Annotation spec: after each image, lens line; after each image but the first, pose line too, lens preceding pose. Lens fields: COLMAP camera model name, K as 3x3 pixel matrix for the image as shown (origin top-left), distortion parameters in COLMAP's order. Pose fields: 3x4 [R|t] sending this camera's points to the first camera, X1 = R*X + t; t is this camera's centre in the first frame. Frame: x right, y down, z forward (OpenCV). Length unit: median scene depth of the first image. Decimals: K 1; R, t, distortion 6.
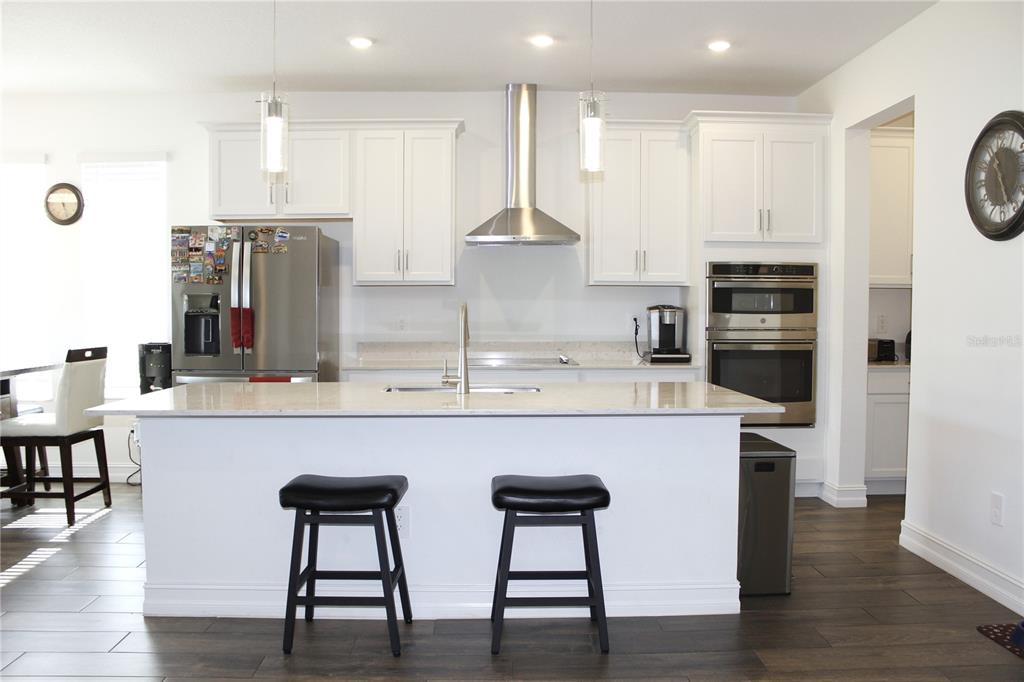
lens RADIAL K [[870.6, 0, 478.1], [0, 870.6, 344.7], [0, 0, 1]] dist [-0.172114, 0.227902]
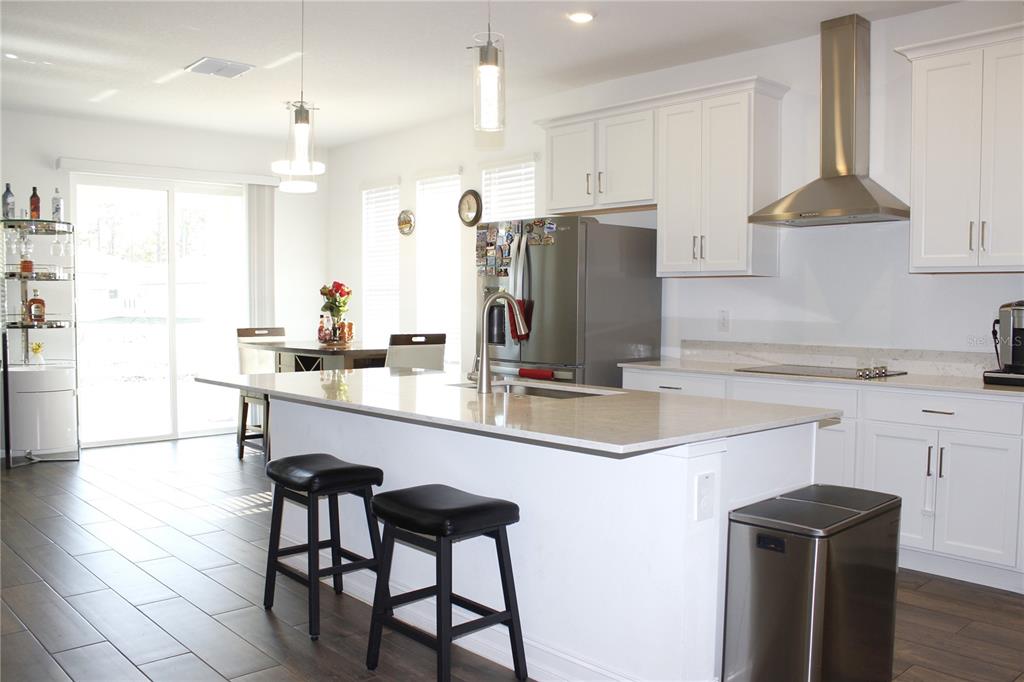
lens RADIAL K [[870.6, 0, 478.1], [0, 870.6, 344.7], [0, 0, 1]] dist [-0.172114, 0.227902]
pose [[0.660721, 0.042082, -0.749451, 0.455678], [-0.039927, 0.998984, 0.020894, -0.008792], [0.749569, 0.016118, 0.661730, 0.272213]]
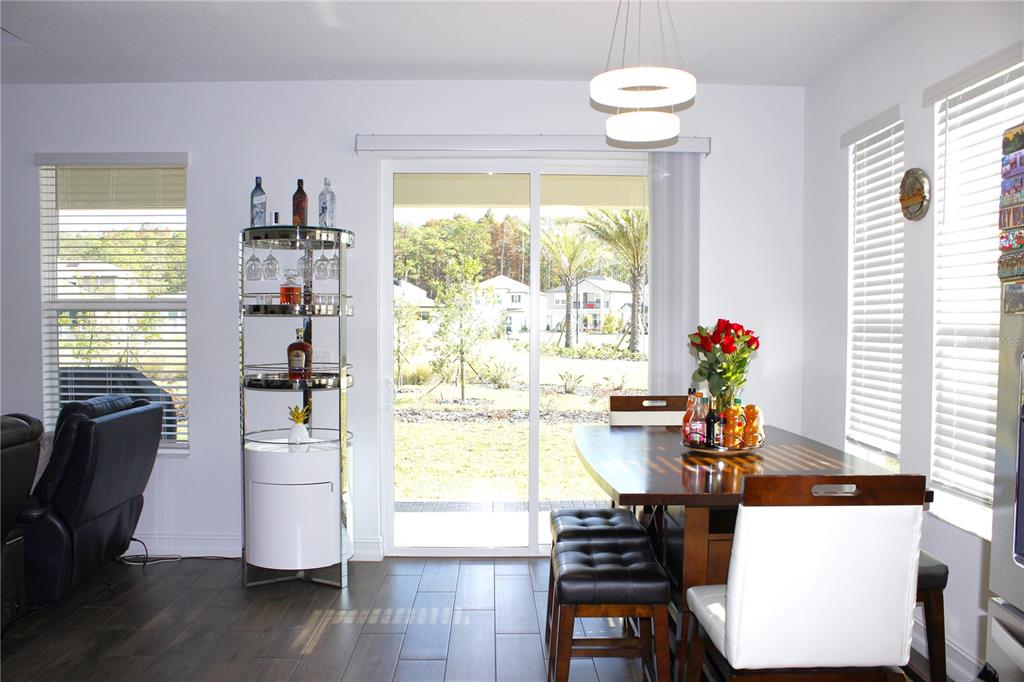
lens RADIAL K [[817.8, 0, 512.0], [0, 817.8, 341.0], [0, 0, 1]] dist [-0.121934, -0.000884]
pose [[0.024590, 0.031402, -0.999204, -0.087775], [-0.053449, 0.998118, 0.030053, -0.061224], [0.998268, 0.052668, 0.026222, 0.804668]]
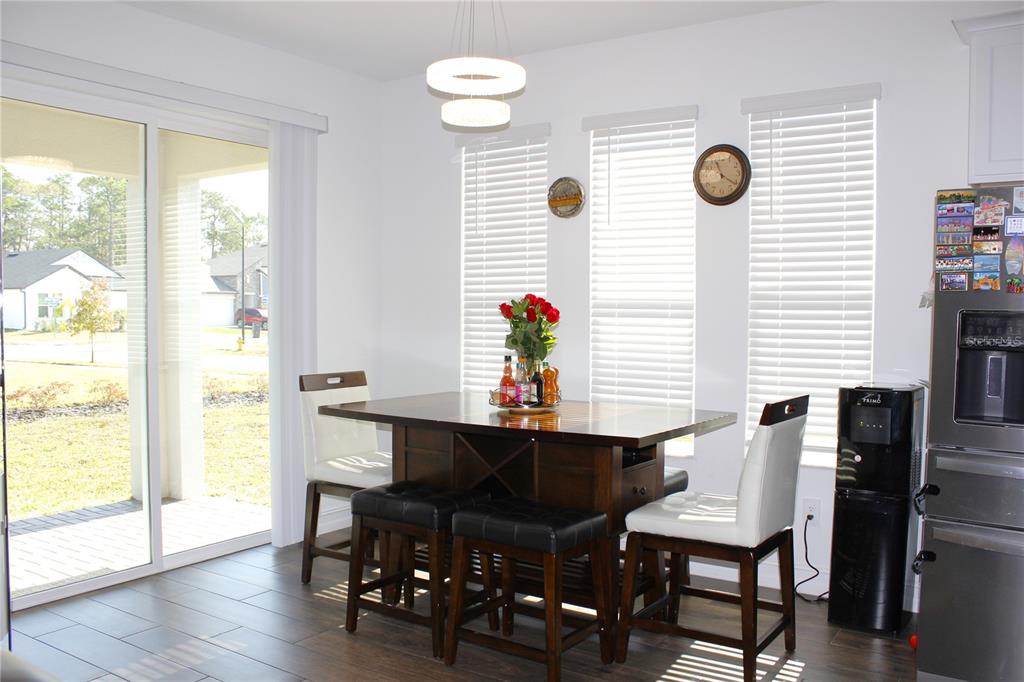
lens RADIAL K [[870.6, 0, 478.1], [0, 870.6, 344.7], [0, 0, 1]] dist [-0.172114, 0.227902]
pose [[0.814202, 0.033402, -0.579620, -0.279051], [-0.037701, 0.999278, 0.004627, -0.027941], [0.579356, 0.018085, 0.814874, 0.368174]]
